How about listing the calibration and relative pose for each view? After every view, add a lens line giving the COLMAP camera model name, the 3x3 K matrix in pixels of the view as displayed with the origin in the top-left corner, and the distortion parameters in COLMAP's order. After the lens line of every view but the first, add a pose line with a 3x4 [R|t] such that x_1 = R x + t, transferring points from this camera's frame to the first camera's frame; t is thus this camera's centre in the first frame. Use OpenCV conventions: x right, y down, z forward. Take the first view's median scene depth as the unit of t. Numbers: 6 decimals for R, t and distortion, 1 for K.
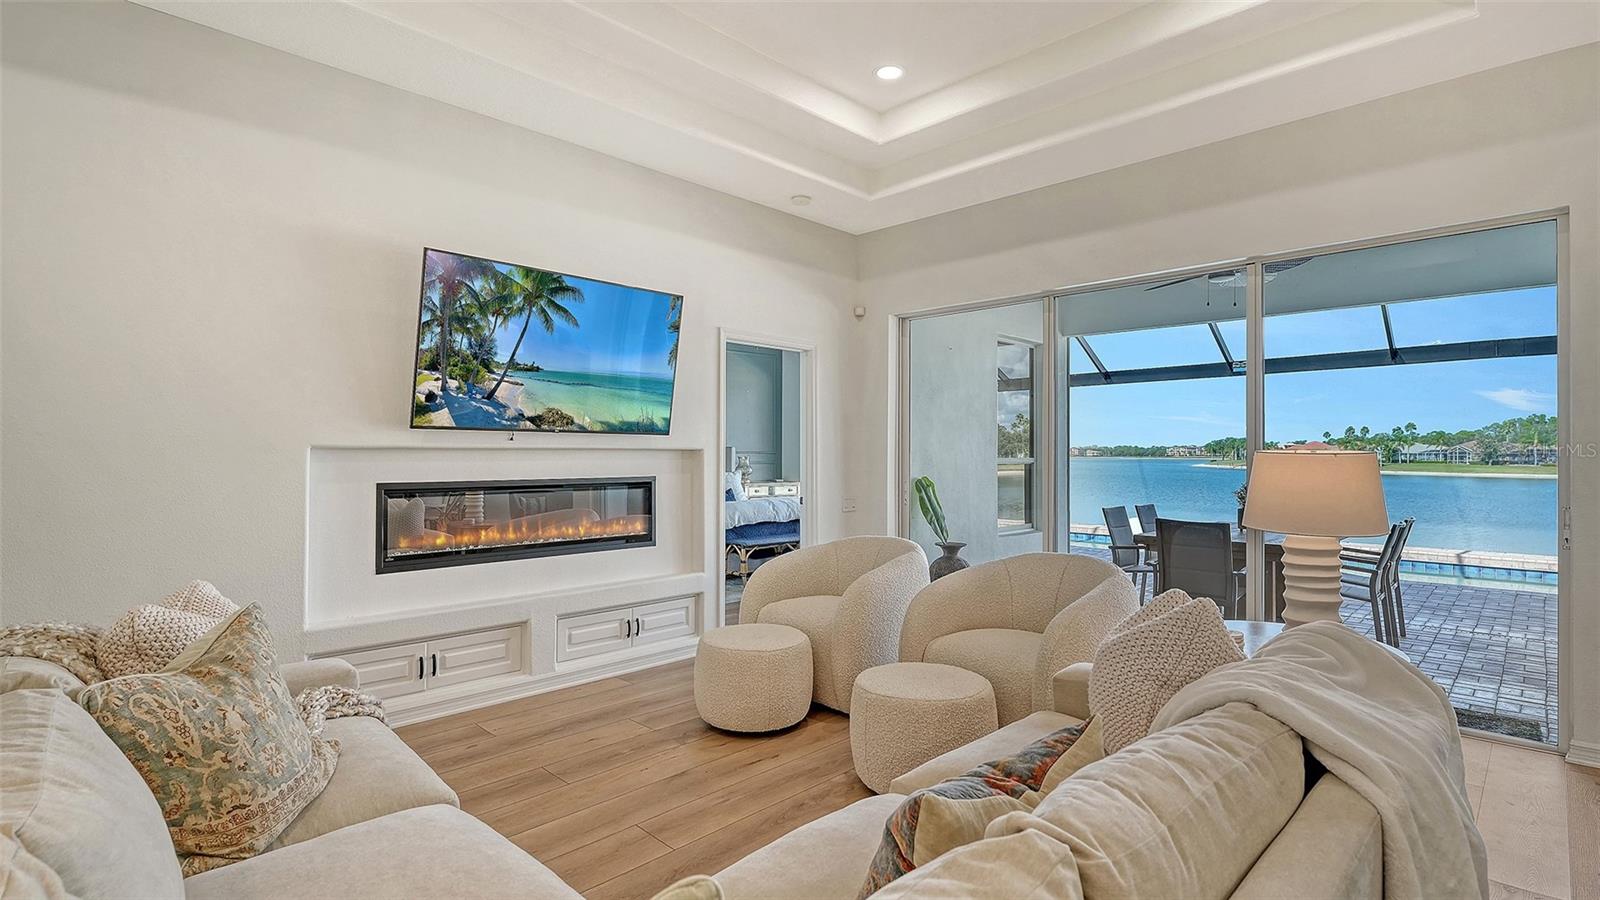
lens RADIAL K [[760.9, 0, 800.0], [0, 760.9, 450.0], [0, 0, 1]] dist [0.000344, -0.000080]
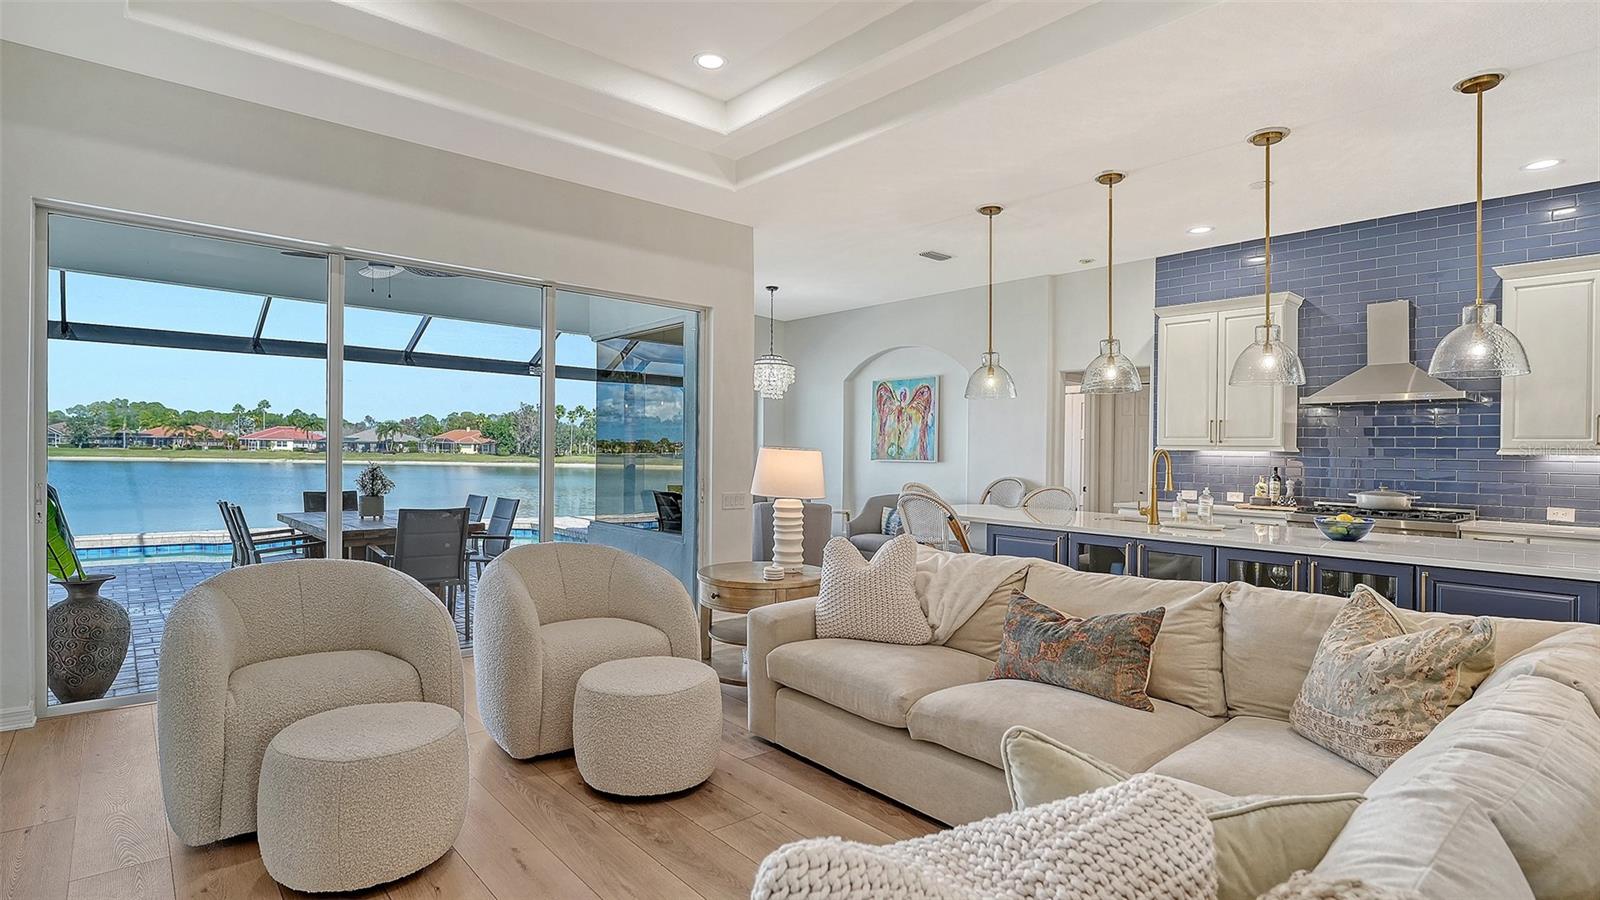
lens RADIAL K [[773.7, 0, 798.6], [0, 773.7, 455.5], [0, 0, 1]] dist [0.001710, -0.008228]
pose [[0.069655, -0.006814, 0.997548, -0.627865], [-0.022947, 0.999701, 0.008431, 0.002878], [-0.997307, -0.023478, 0.069478, 0.555672]]
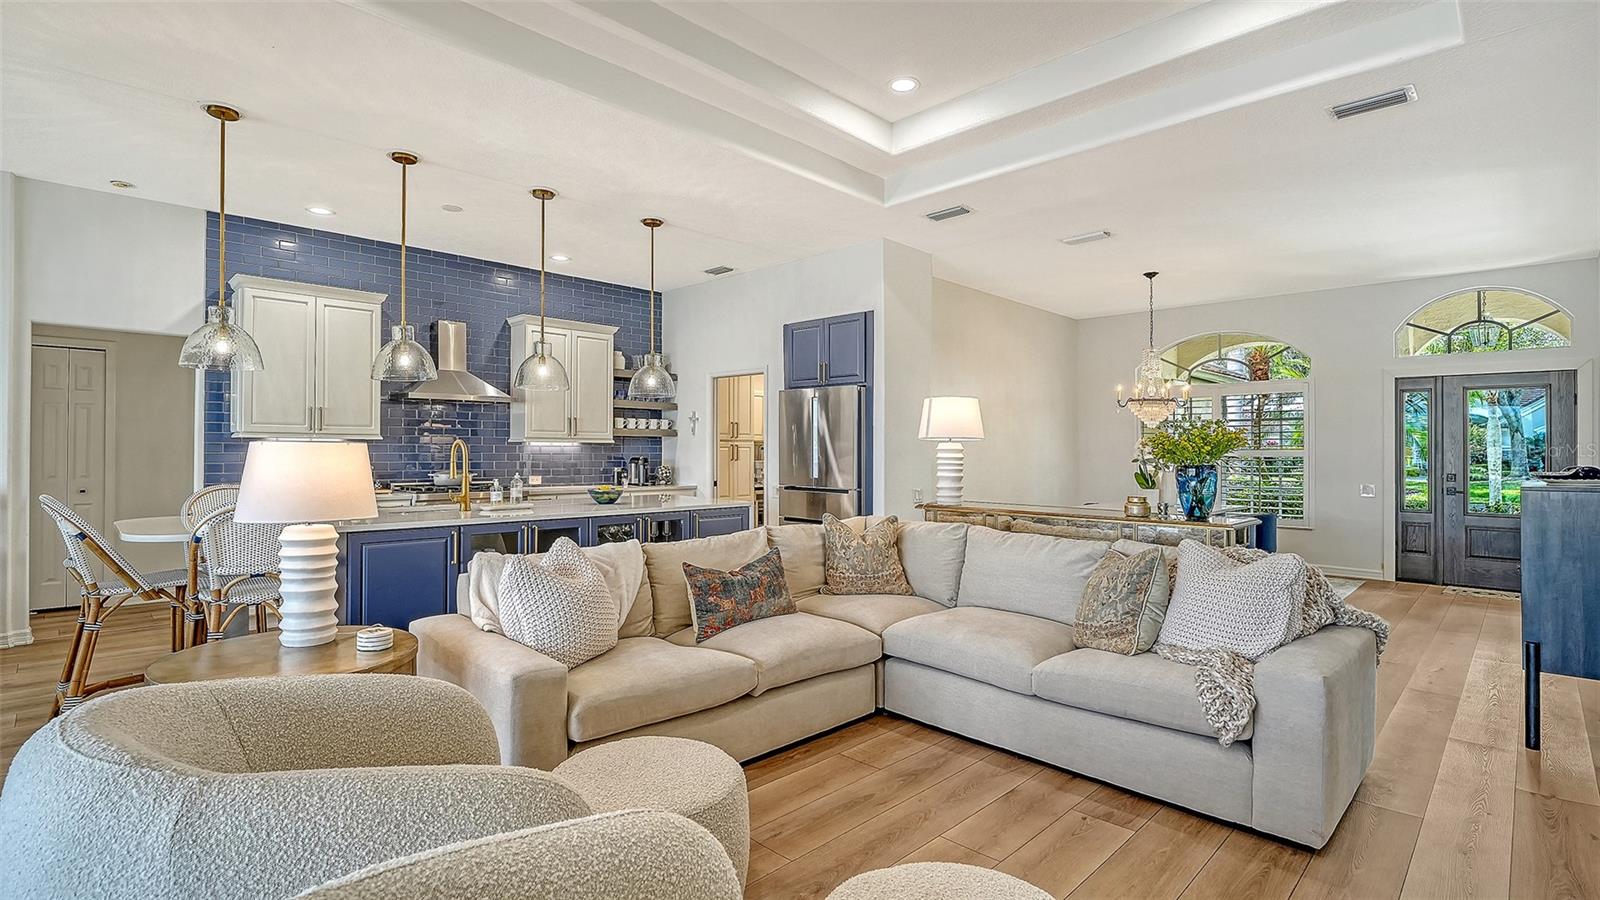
lens RADIAL K [[747.4, 0, 780.5], [0, 747.4, 443.8], [0, 0, 1]] dist [-0.041340, 0.011296]
pose [[-0.999757, -0.011693, 0.018661, 0.032491], [-0.011974, 0.999816, -0.014999, 0.009659], [-0.018482, -0.015219, -0.999713, 1.257861]]
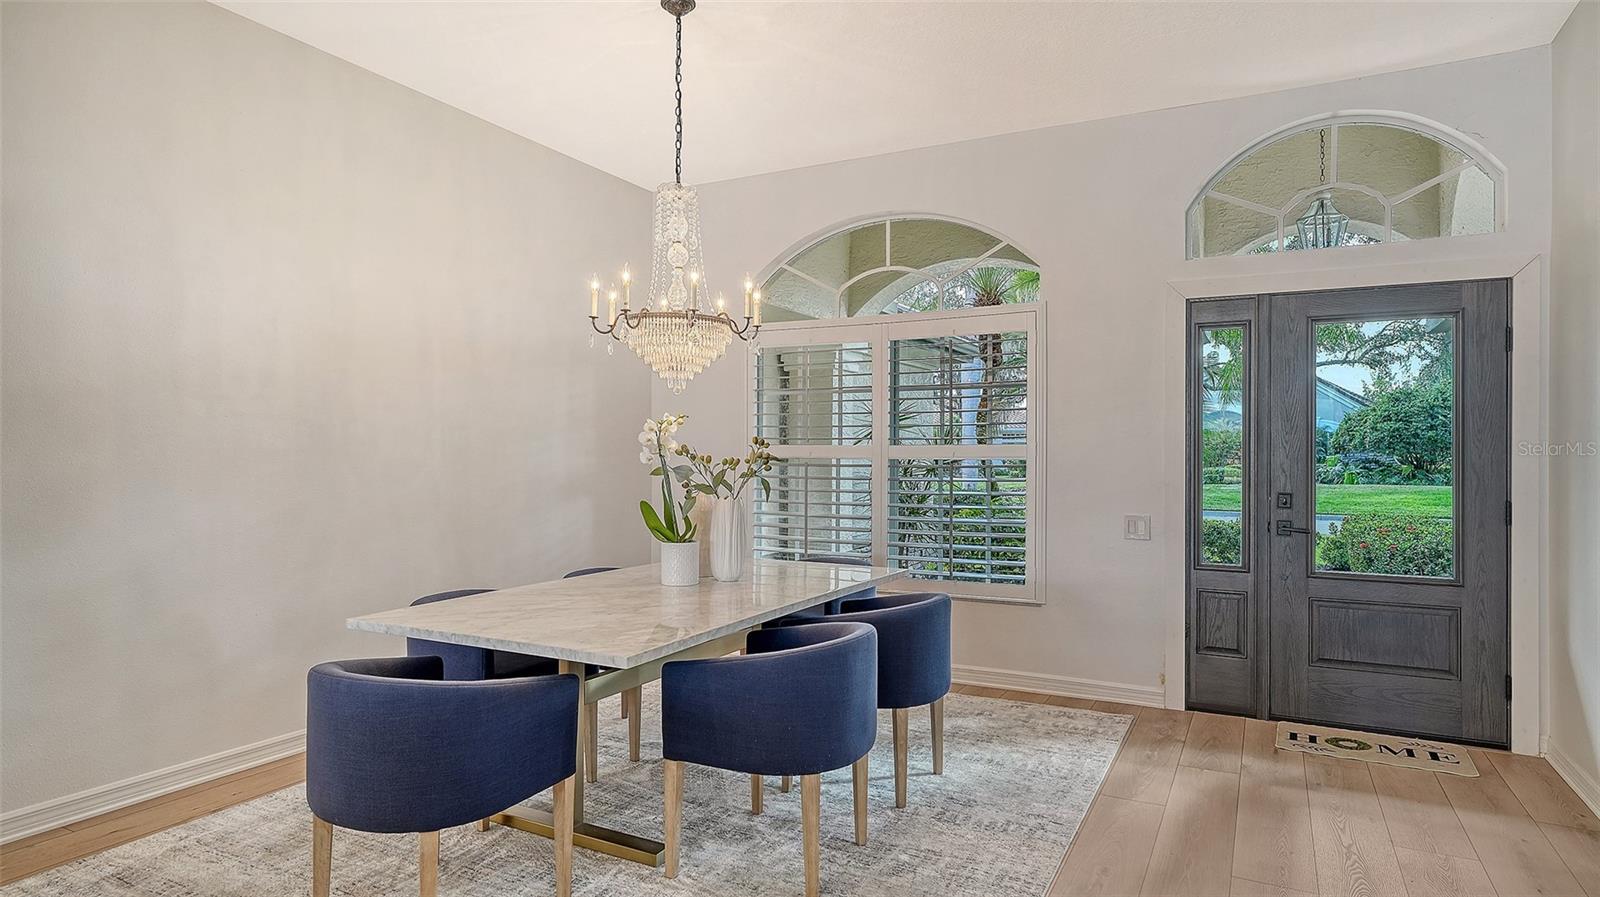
lens RADIAL K [[879.7, 0, 800.0], [0, 879.7, 448.5], [0, 0, 1]] dist [0.002231, 0.000065]
pose [[-0.959147, -0.011103, -0.282689, -0.726287], [-0.008546, 0.999911, -0.010277, -0.001002], [0.282778, -0.007441, -0.959157, 0.286757]]
